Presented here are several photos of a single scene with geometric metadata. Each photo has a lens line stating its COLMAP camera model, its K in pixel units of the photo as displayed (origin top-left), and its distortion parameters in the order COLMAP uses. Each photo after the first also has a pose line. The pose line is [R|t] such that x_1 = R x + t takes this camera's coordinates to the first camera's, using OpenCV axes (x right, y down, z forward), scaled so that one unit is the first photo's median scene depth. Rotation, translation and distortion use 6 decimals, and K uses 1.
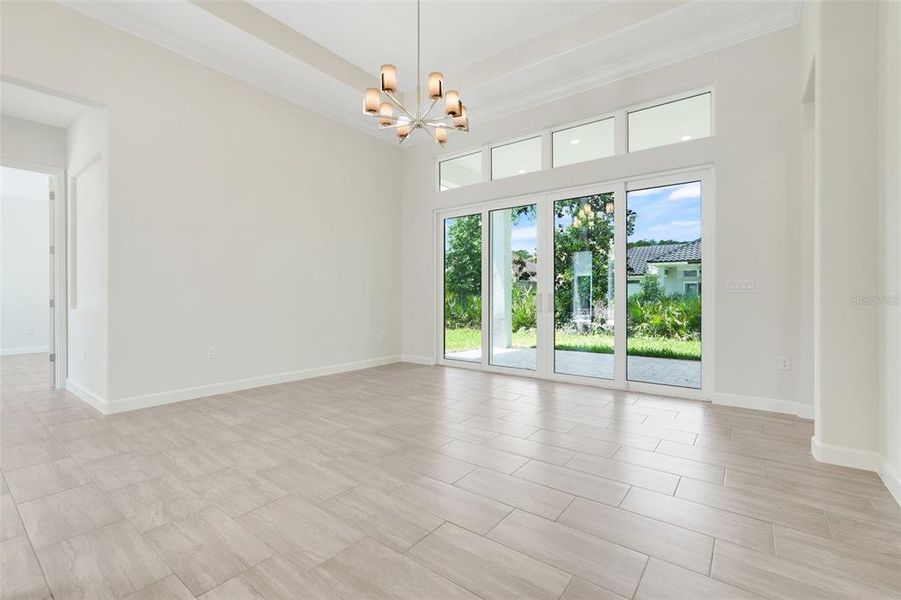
lens RADIAL K [[400.2, 0, 450.5], [0, 400.2, 300.0], [0, 0, 1]] dist [-0.001088, 0.000362]
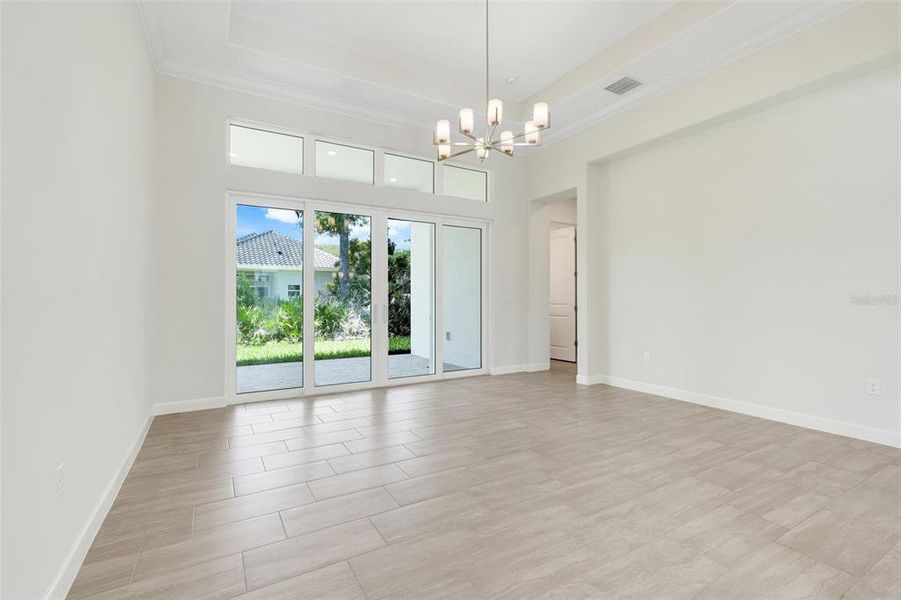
lens RADIAL K [[400.2, 0, 450.5], [0, 400.2, 300.0], [0, 0, 1]] dist [-0.001088, 0.000362]
pose [[0.375375, -0.000897, 0.926872, -1.348667], [0.007639, 0.999969, -0.002126, -0.056548], [-0.926841, 0.007879, 0.375370, 0.876228]]
